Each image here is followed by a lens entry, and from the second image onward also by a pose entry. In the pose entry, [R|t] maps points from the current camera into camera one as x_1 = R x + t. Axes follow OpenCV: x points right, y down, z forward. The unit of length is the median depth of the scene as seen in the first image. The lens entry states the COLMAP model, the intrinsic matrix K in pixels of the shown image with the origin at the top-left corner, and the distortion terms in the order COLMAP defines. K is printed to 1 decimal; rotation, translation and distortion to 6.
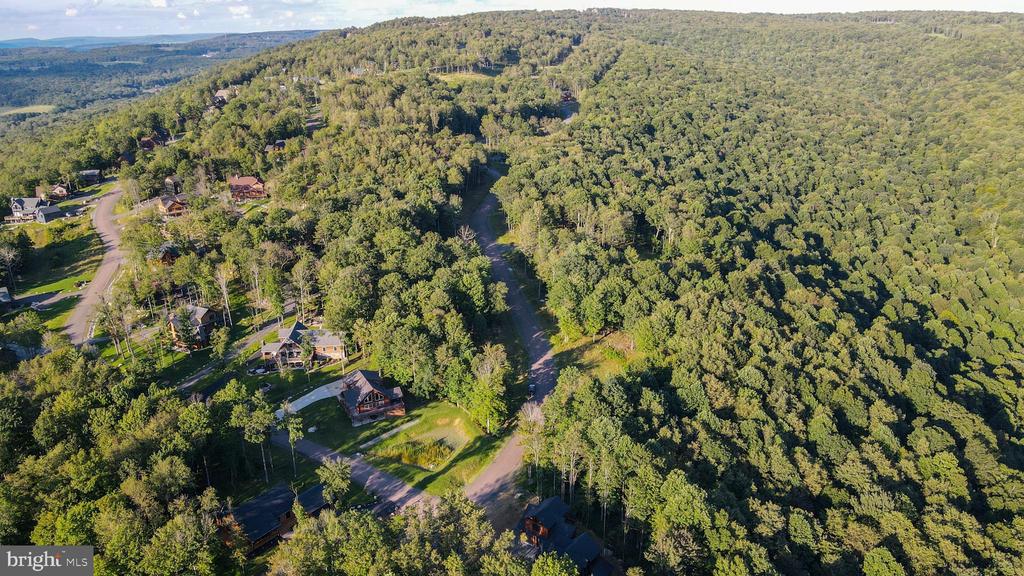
lens RADIAL K [[756.3, 0, 504.3], [0, 756.3, 286.5], [0, 0, 1]] dist [-0.006781, 0.024465]
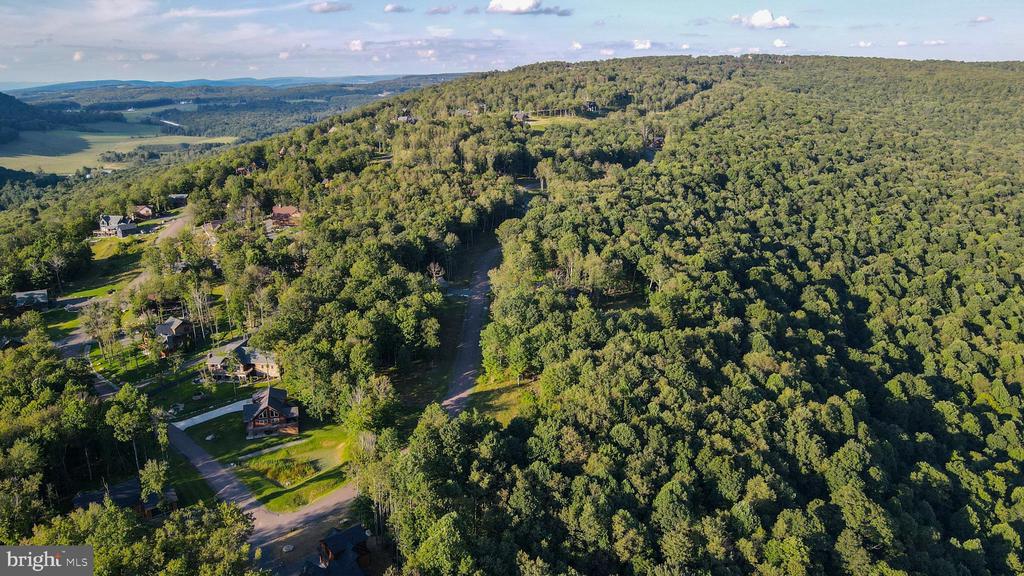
lens RADIAL K [[756.3, 0, 504.5], [0, 756.3, 288.9], [0, 0, 1]] dist [-0.006781, 0.024465]
pose [[0.975335, 0.071590, -0.208796, 0.265055], [-0.081895, 0.995792, -0.041121, -0.009875], [0.204974, 0.057206, 0.977094, 0.007992]]
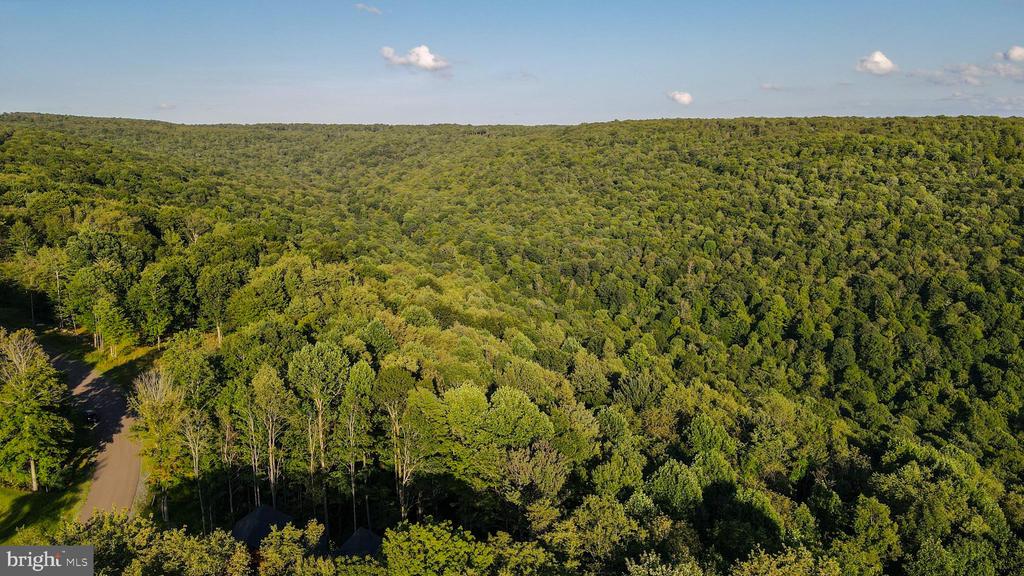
lens RADIAL K [[756.3, 0, 501.9], [0, 756.3, 288.7], [0, 0, 1]] dist [-0.006781, 0.024465]
pose [[0.737790, -0.119177, 0.664427, -0.081260], [0.222502, 0.972219, -0.072685, 0.119458], [-0.637306, 0.201463, 0.743810, 0.271712]]
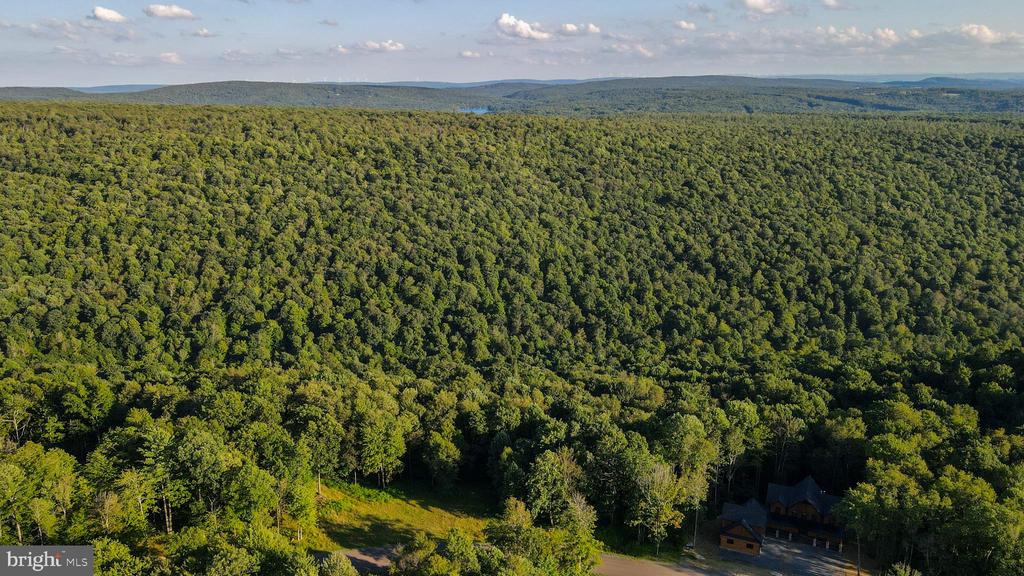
lens RADIAL K [[756.3, 0, 499.4], [0, 756.3, 291.1], [0, 0, 1]] dist [-0.006781, 0.024465]
pose [[-0.194981, -0.236109, 0.951964, -0.436469], [0.337868, 0.895017, 0.291187, -0.209667], [-0.920776, 0.378414, -0.094737, 0.734036]]
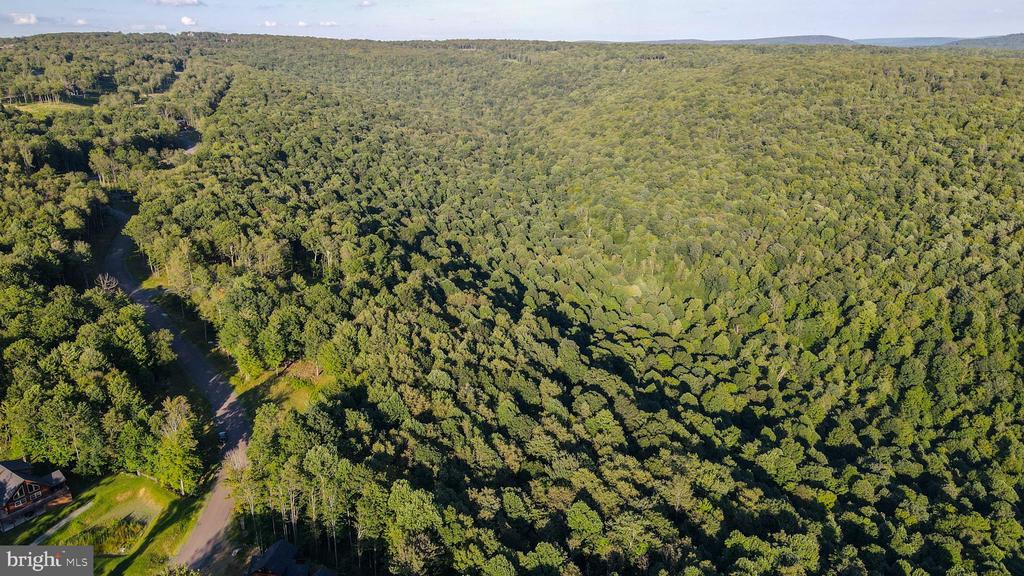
lens RADIAL K [[756.3, 0, 502.8], [0, 756.3, 286.1], [0, 0, 1]] dist [-0.006781, 0.024465]
pose [[0.882050, -0.134466, 0.451560, -0.041828], [0.148303, 0.988930, 0.004799, -0.001391], [-0.447206, 0.062735, 0.892228, 0.001796]]
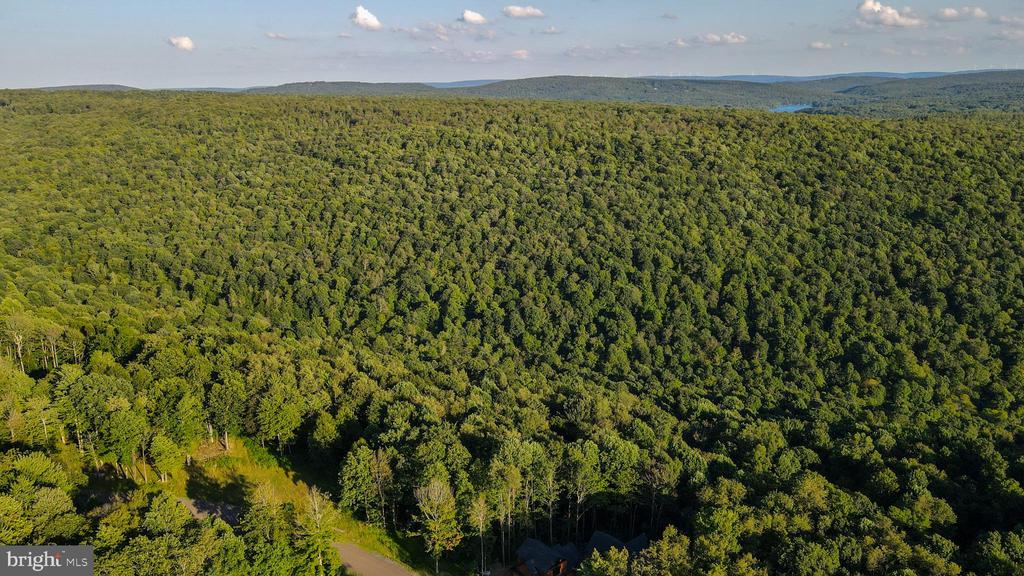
lens RADIAL K [[756.3, 0, 501.3], [0, 756.3, 290.3], [0, 0, 1]] dist [-0.006781, 0.024465]
pose [[0.219645, -0.240468, 0.945479, -0.427469], [0.329505, 0.930480, 0.160105, -0.094664], [-0.918250, 0.276374, 0.283611, 0.397667]]
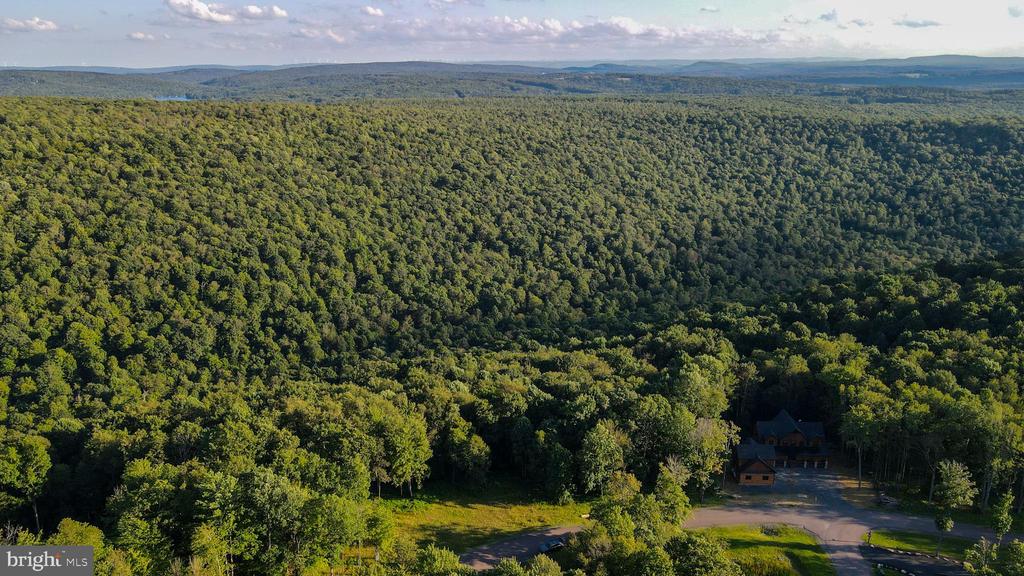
lens RADIAL K [[756.3, 0, 499.7], [0, 756.3, 292.4], [0, 0, 1]] dist [-0.006781, 0.024465]
pose [[-0.546677, -0.213551, 0.809655, -0.340896], [0.297303, 0.854430, 0.426099, -0.283563], [-0.782787, 0.473651, -0.403607, 0.938978]]
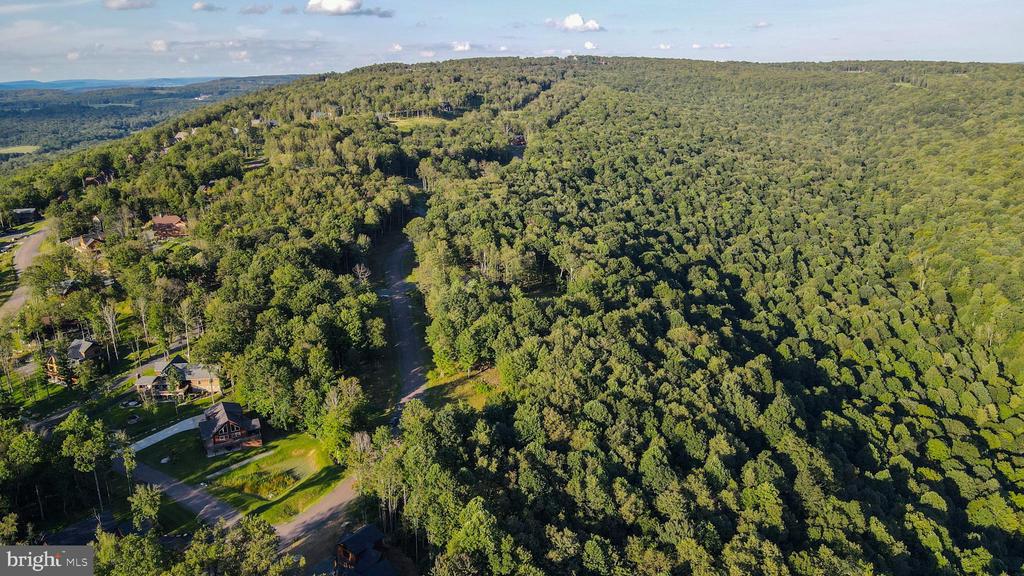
lens RADIAL K [[756.3, 0, 504.2], [0, 756.3, 286.6], [0, 0, 1]] dist [-0.006781, 0.024465]
pose [[0.999962, 0.005664, 0.006666, 0.139970], [-0.005288, 0.998466, -0.055122, 0.006135], [-0.006968, 0.055085, 0.998457, -0.027905]]
